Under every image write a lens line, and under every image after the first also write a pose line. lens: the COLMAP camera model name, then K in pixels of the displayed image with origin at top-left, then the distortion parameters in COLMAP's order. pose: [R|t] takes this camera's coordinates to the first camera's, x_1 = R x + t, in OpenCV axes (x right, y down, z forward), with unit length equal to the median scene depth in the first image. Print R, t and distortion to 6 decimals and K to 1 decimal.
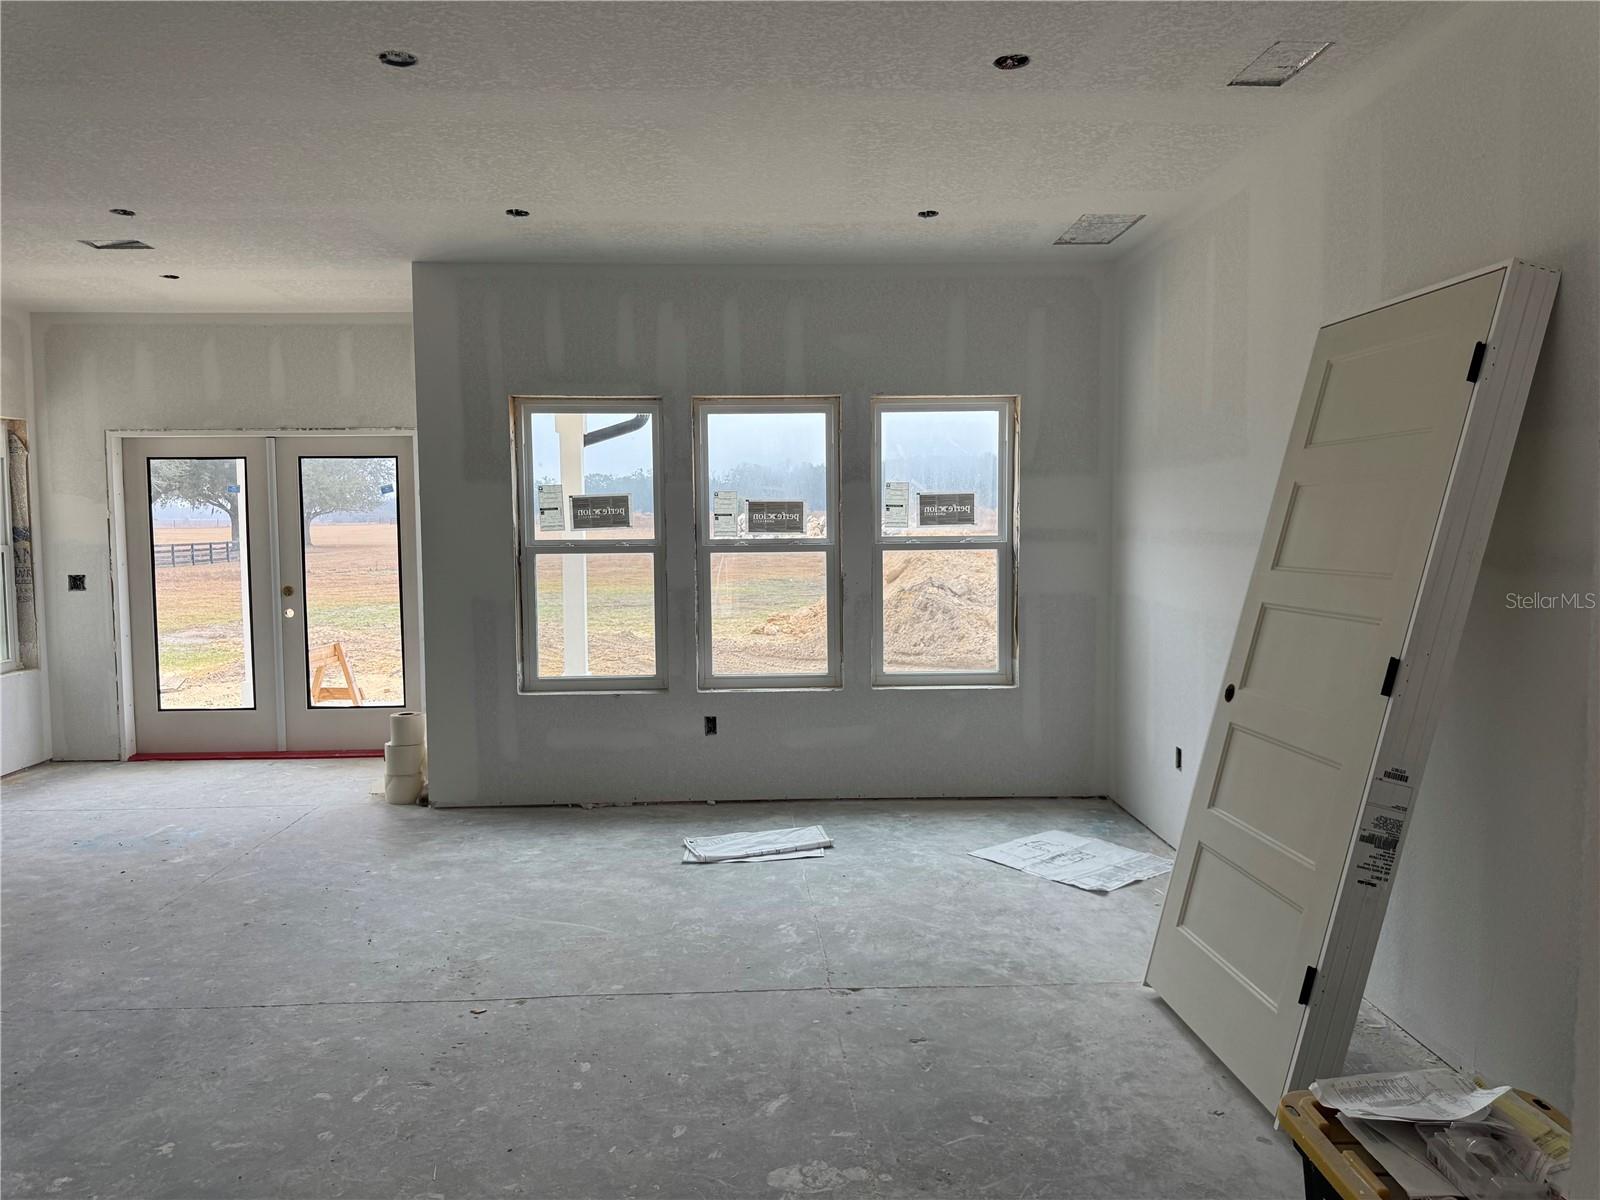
lens RADIAL K [[1111.2, 0, 773.6], [0, 1111.2, 591.7], [0, 0, 1]] dist [0.128968, -0.154607]
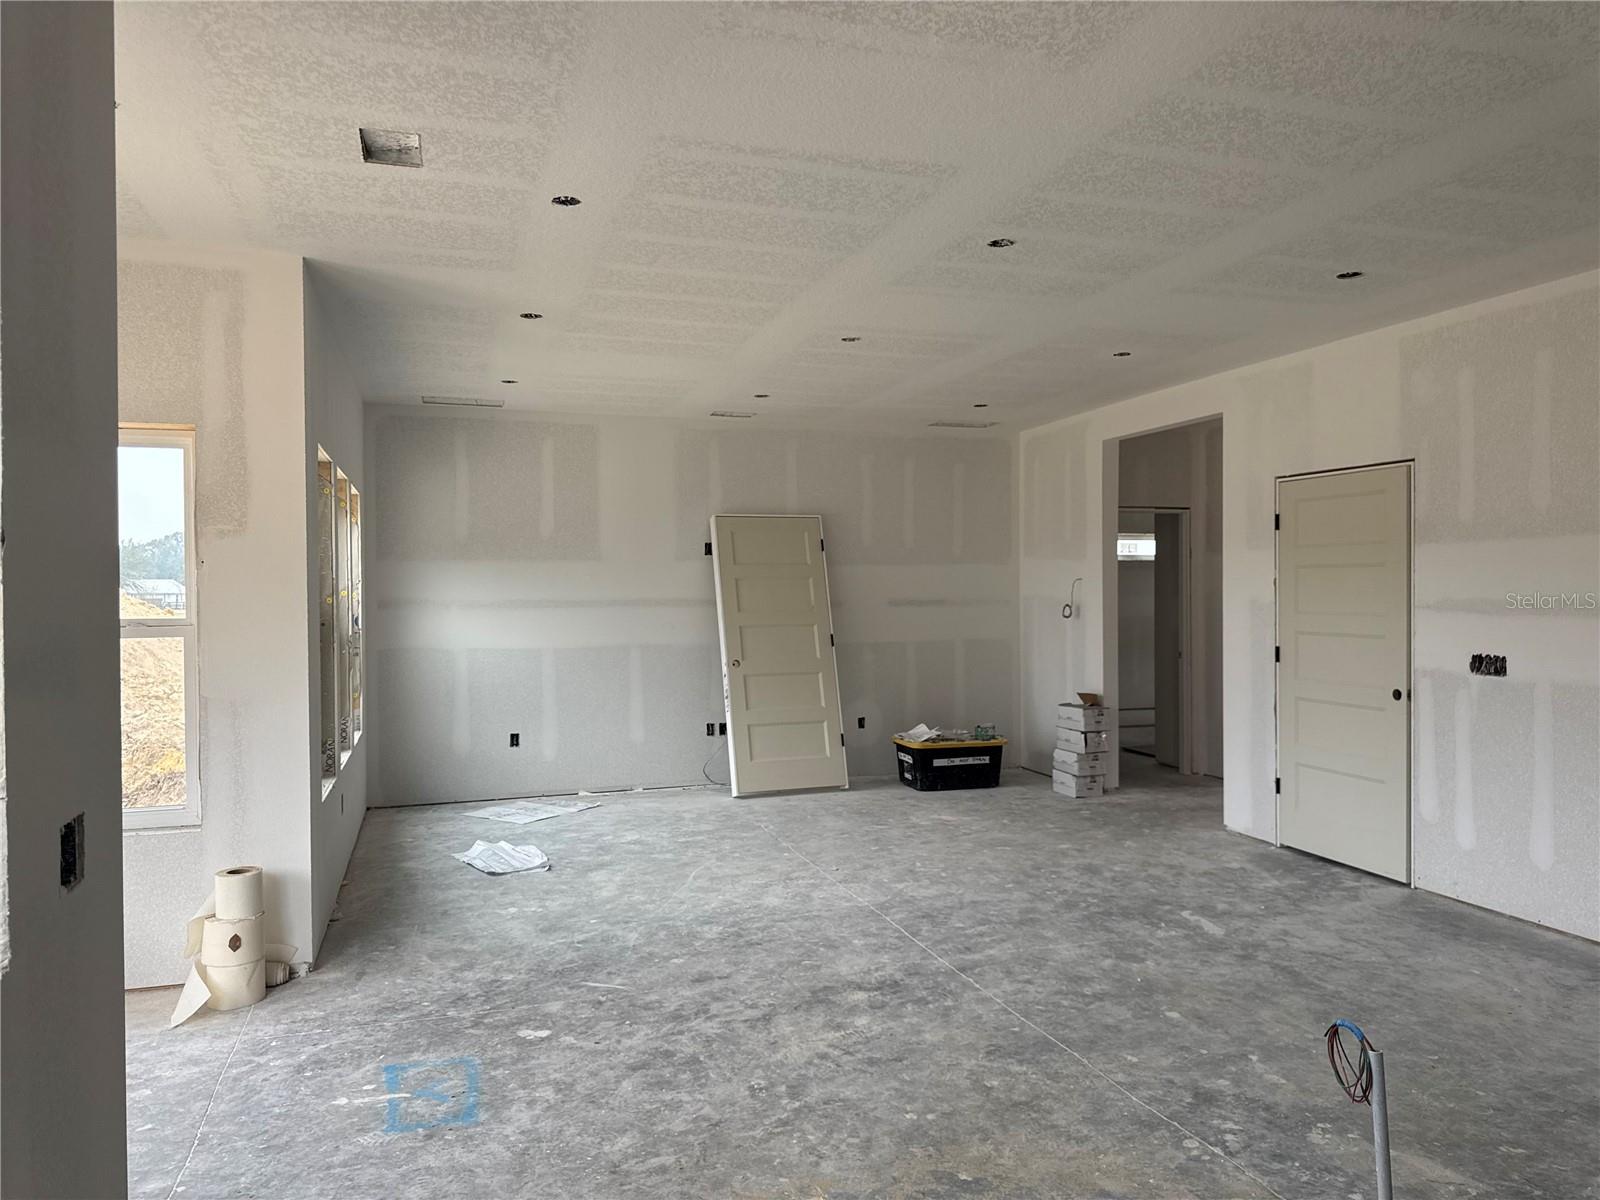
lens RADIAL K [[1130.6, 0, 800.0], [0, 1130.6, 600.0], [0, 0, 1]] dist [0.128505, -0.219926]
pose [[-0.277332, 0.002464, 0.960771, -1.211572], [0.072326, 0.997213, 0.018320, -0.046460], [-0.958048, 0.074569, -0.276738, 0.954054]]
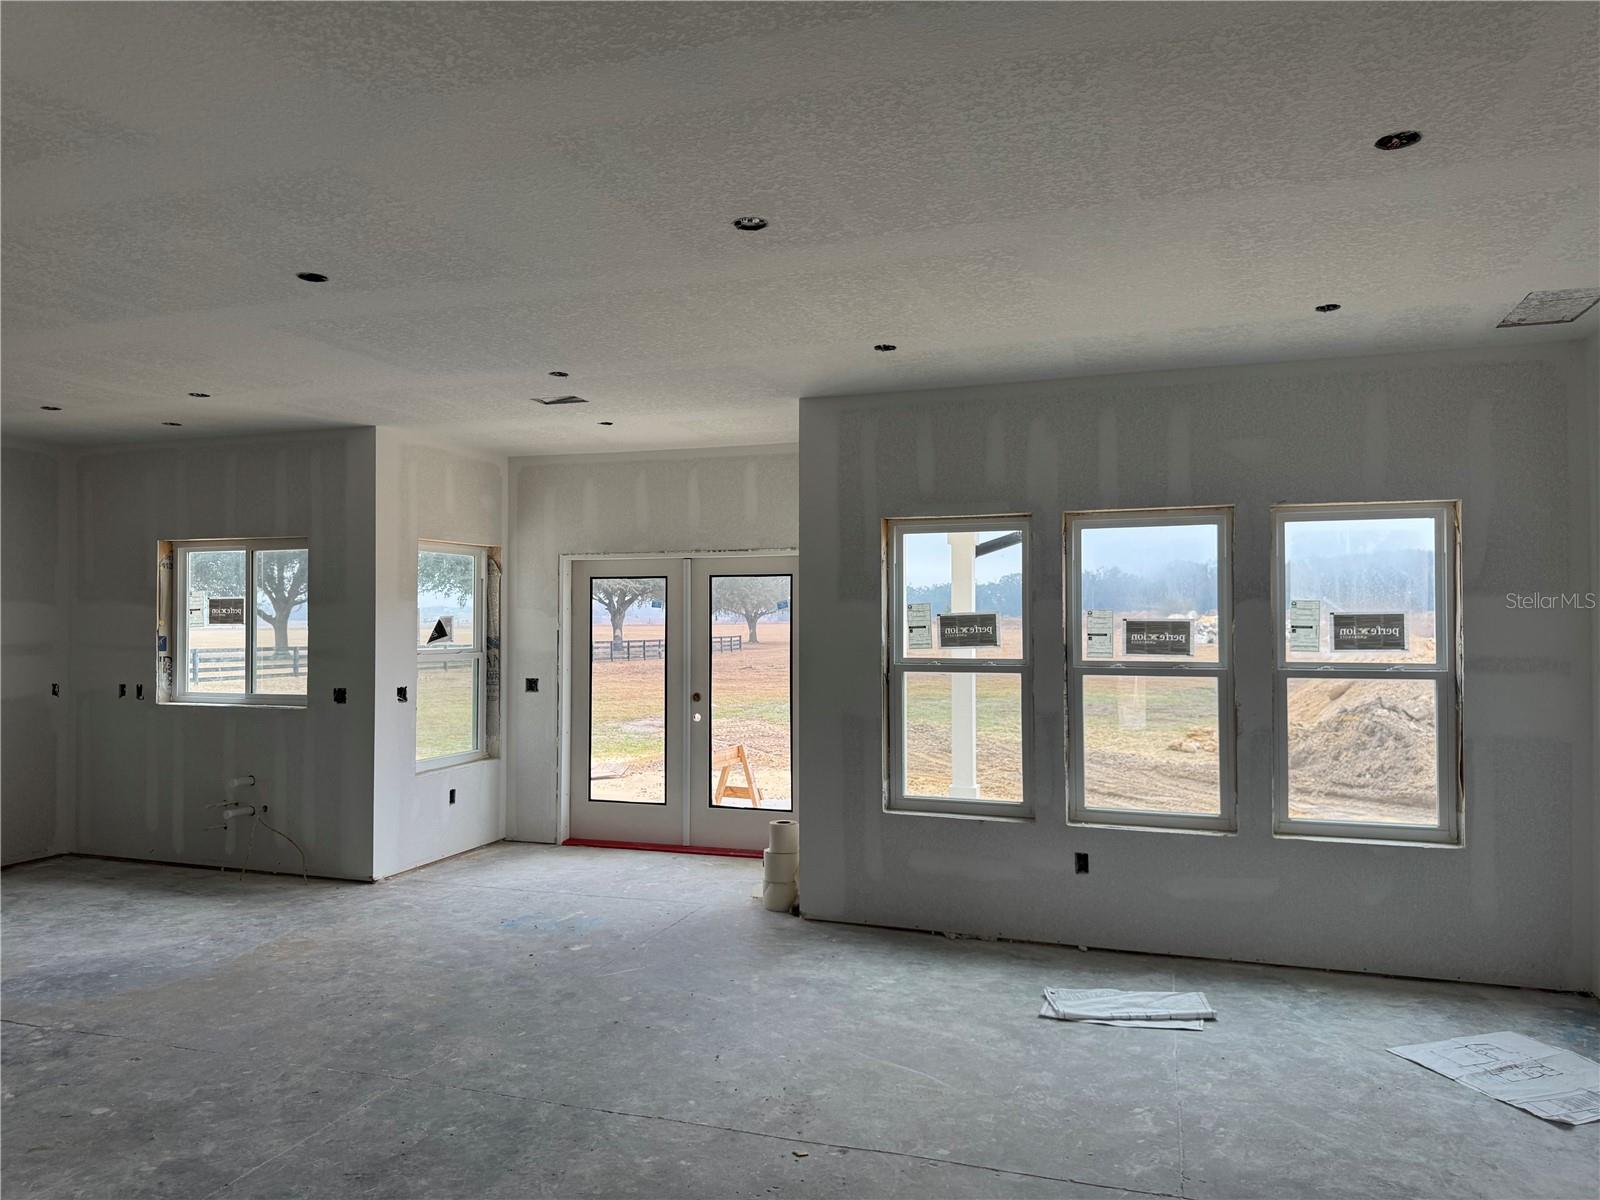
lens RADIAL K [[1113.0, 0, 800.0], [0, 1113.0, 600.0], [0, 0, 1]] dist [0.045624, -0.033934]
pose [[0.938075, 0.001203, -0.346429, 0.047639], [-0.029312, 0.996684, -0.075912, -0.021008], [0.345189, 0.081366, 0.935000, 0.035019]]
